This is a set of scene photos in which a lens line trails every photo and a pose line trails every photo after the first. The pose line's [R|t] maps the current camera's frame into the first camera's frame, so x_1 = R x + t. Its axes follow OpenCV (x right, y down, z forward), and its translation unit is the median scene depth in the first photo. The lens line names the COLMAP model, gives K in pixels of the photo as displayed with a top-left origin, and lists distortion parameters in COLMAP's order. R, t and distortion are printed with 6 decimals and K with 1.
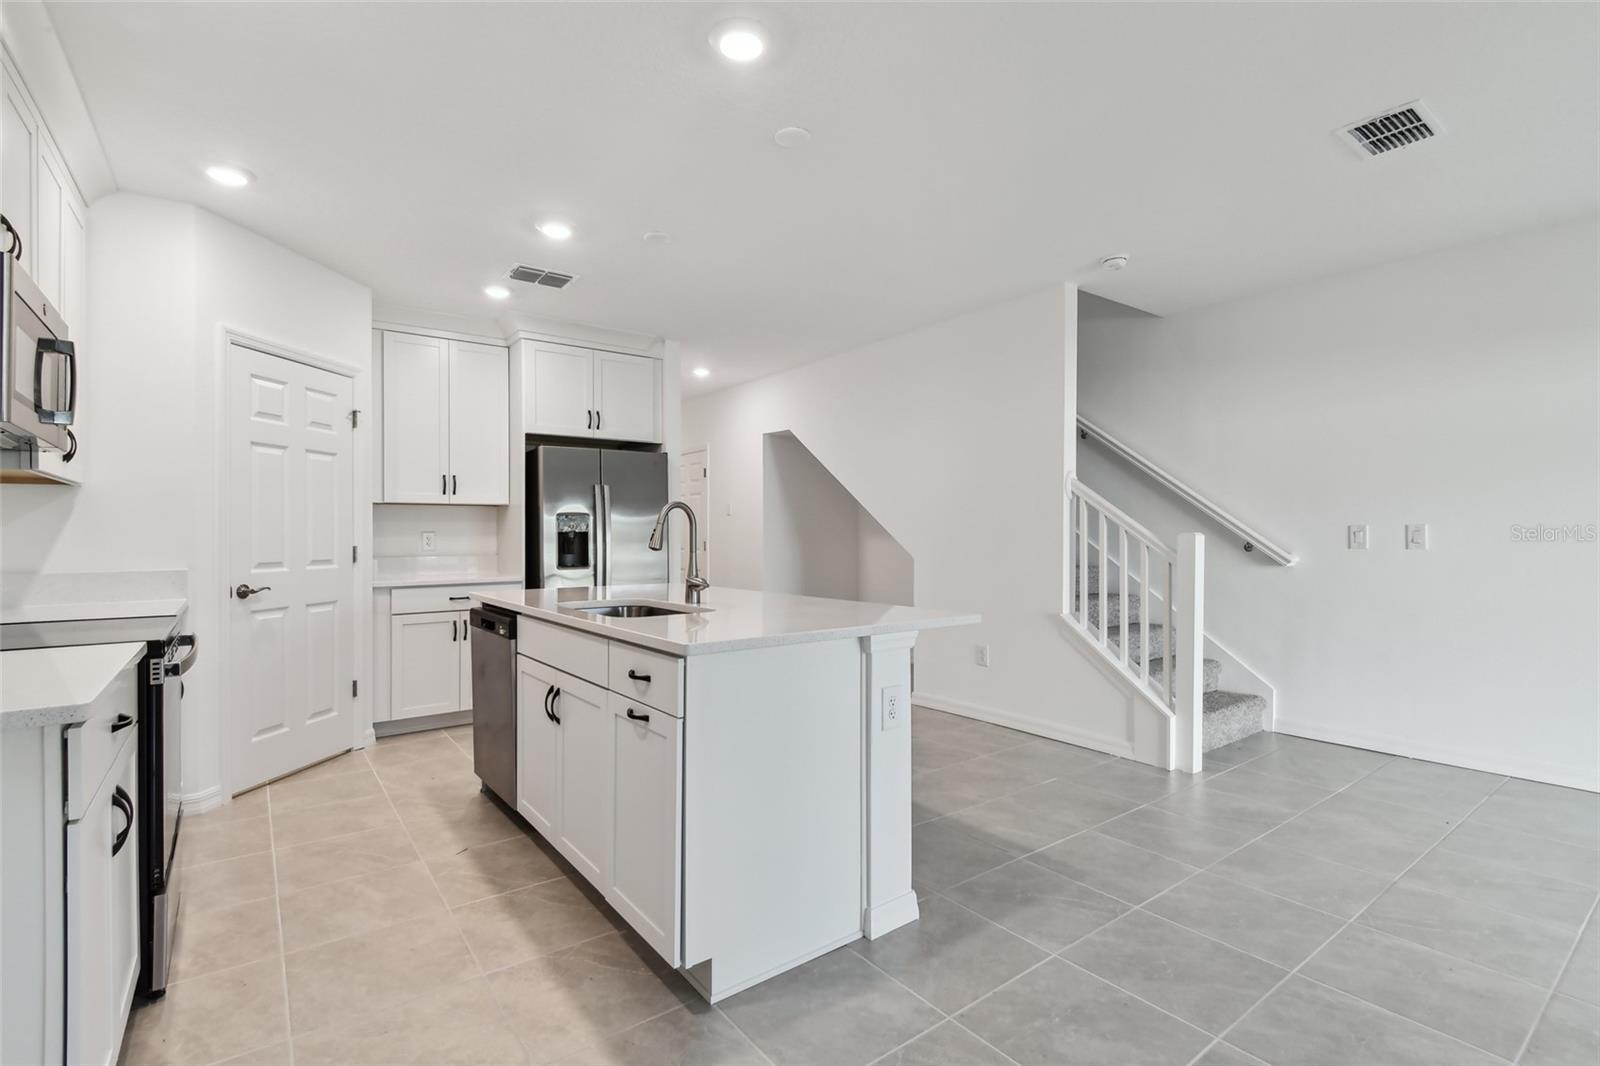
lens RADIAL K [[763.4, 0, 812.4], [0, 763.4, 530.4], [0, 0, 1]] dist [-0.006357, 0.002444]
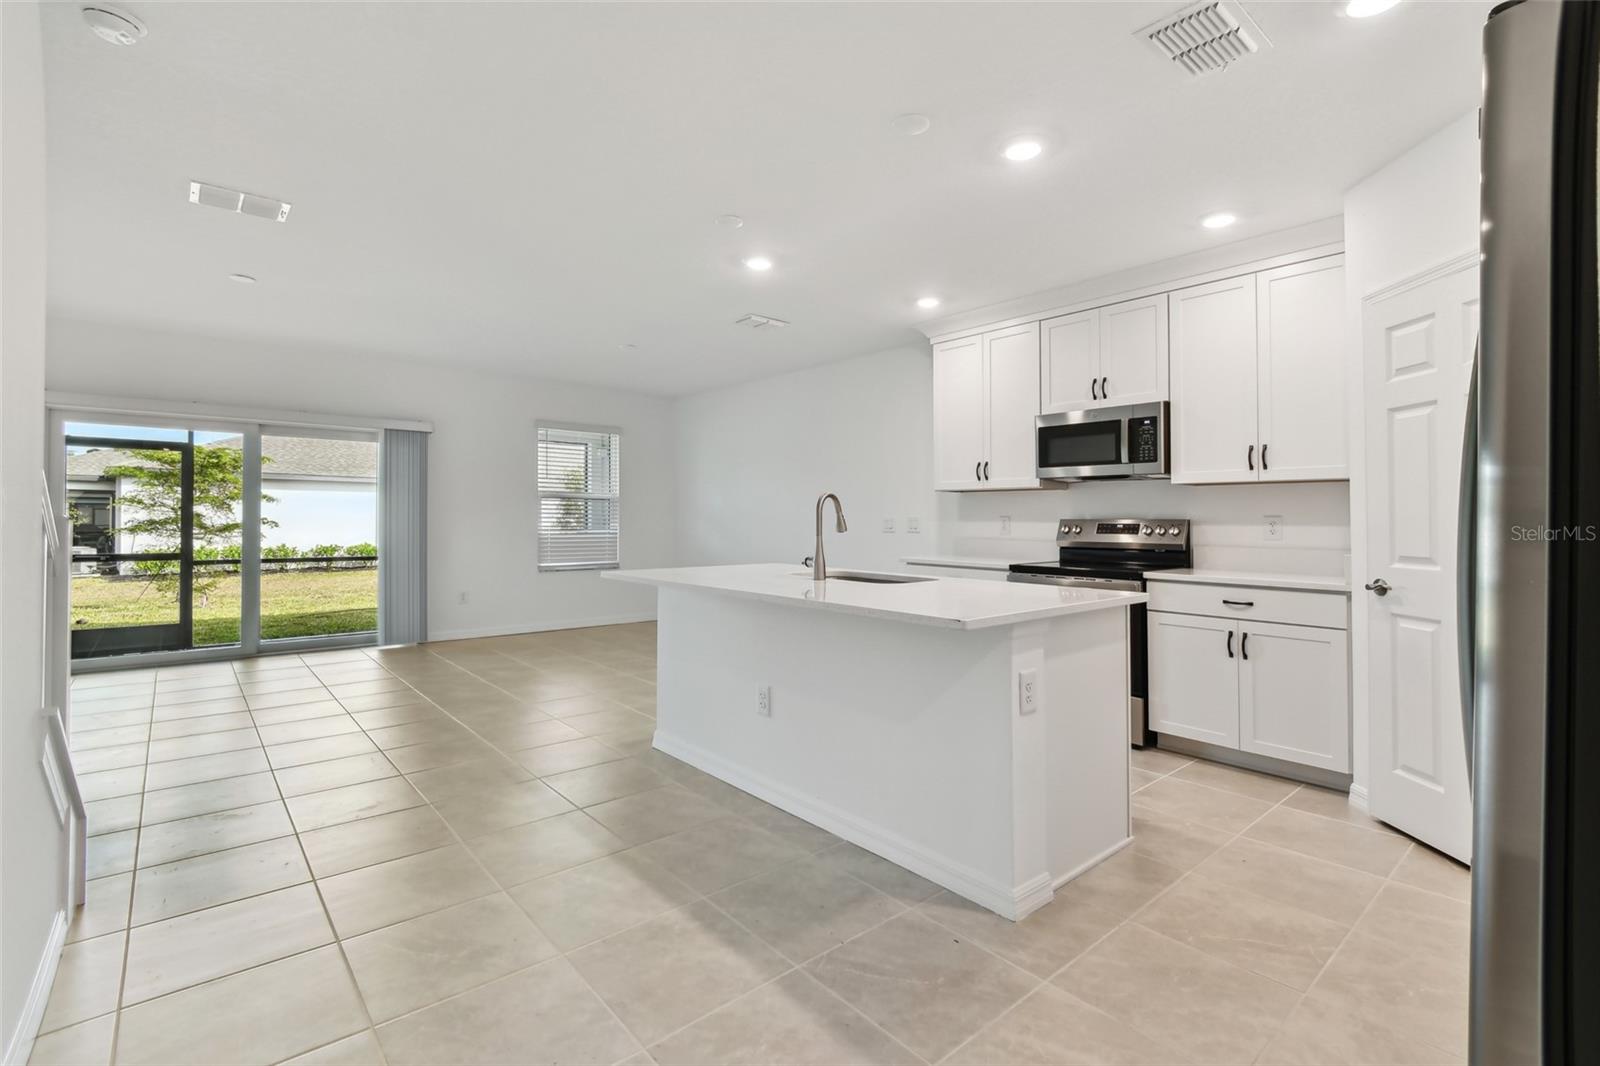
lens RADIAL K [[713.2, 0, 838.0], [0, 713.2, 509.7], [0, 0, 1]] dist [0.020142, -0.003399]
pose [[-0.994503, -0.006511, -0.104507, -0.057019], [-0.004037, 0.999707, -0.023870, 0.014662], [0.104632, -0.023317, -0.994238, 1.616360]]
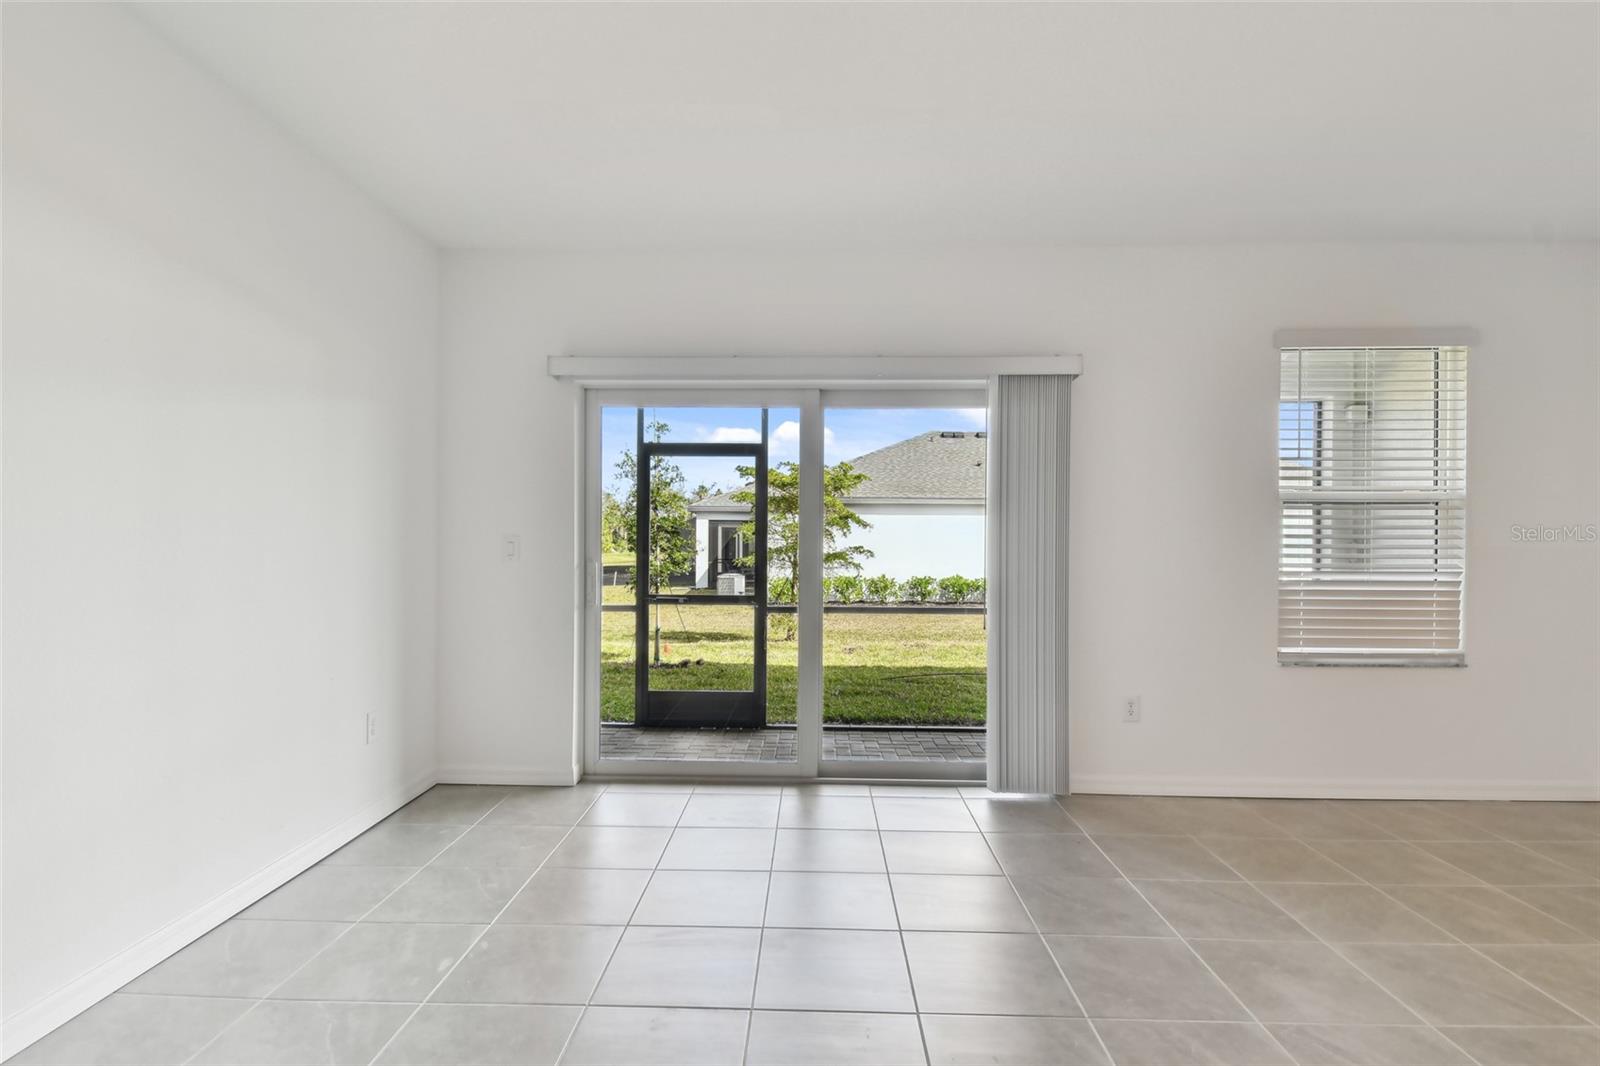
lens RADIAL K [[829.9, 0, 805.9], [0, 829.9, 541.8], [0, 0, 1]] dist [0.013525, -0.004091]
pose [[-0.792657, -0.007742, 0.609619, 0.365662], [-0.017961, 0.999782, -0.010656, 0.005323], [-0.609403, -0.019396, -0.792623, 0.822626]]
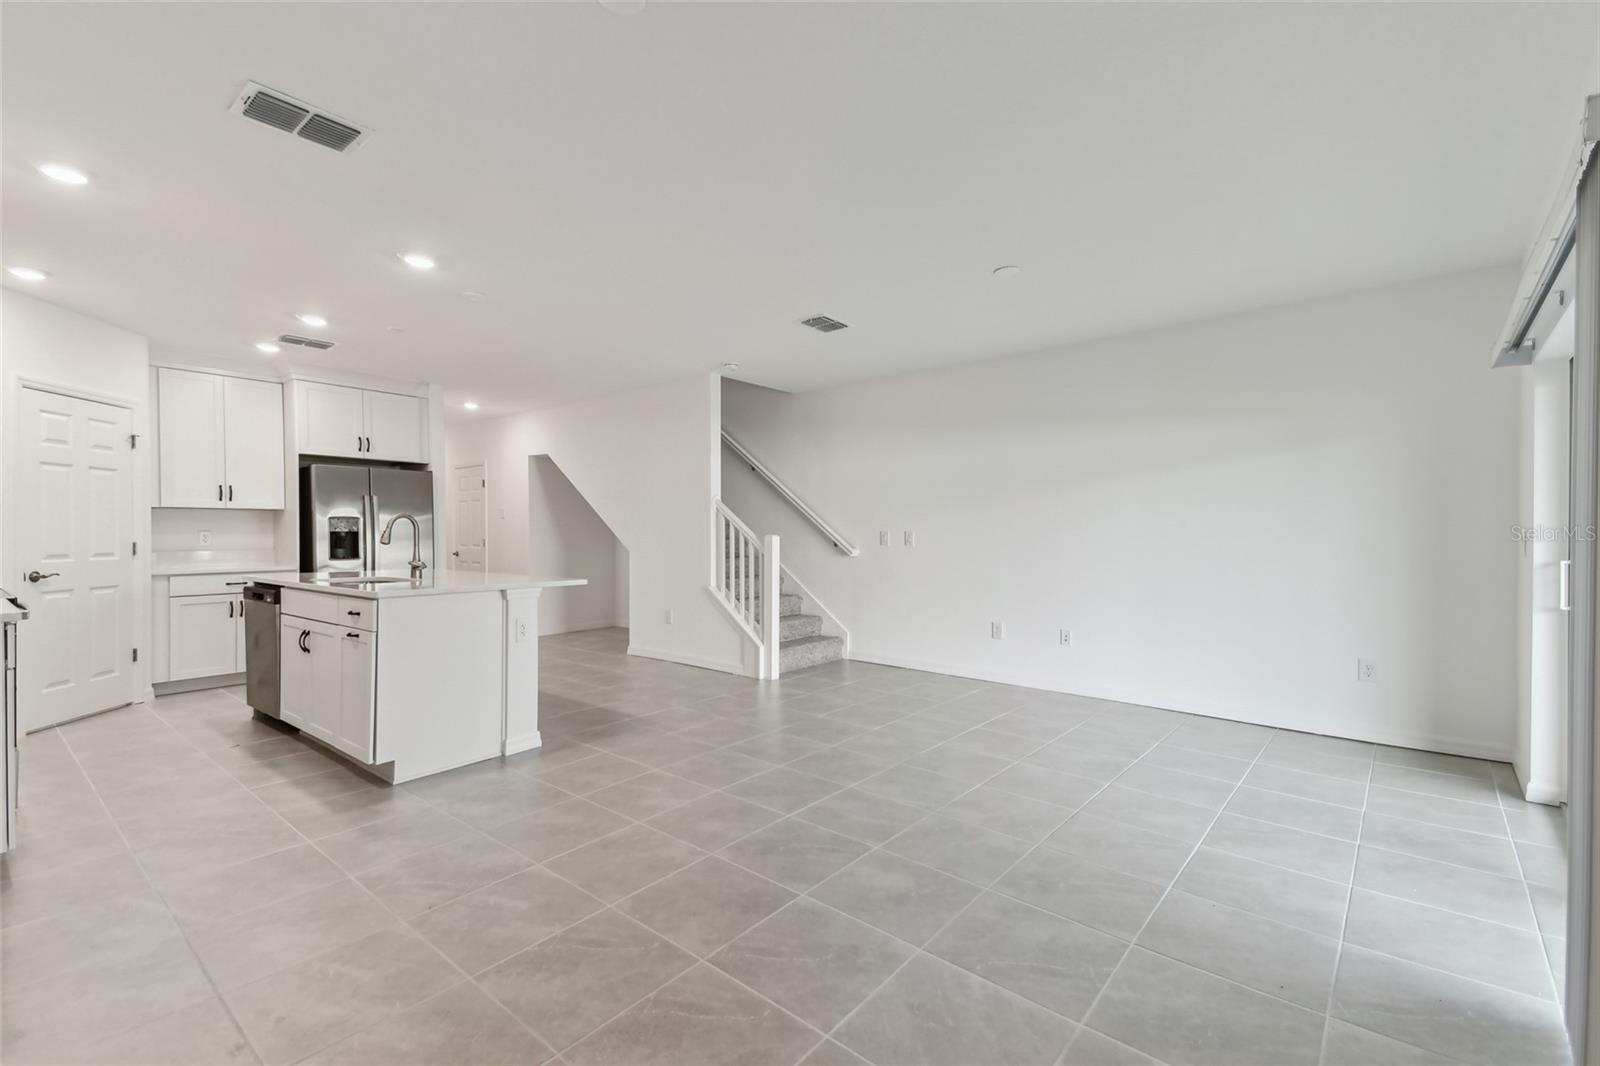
lens RADIAL K [[713.2, 0, 836.9], [0, 713.2, 536.2], [0, 0, 1]] dist [0.020142, -0.003399]
pose [[0.967003, 0.001259, 0.254761, 0.241086], [-0.003276, 0.999967, 0.007492, -0.002623], [-0.254743, -0.008079, 0.966975, -0.504426]]
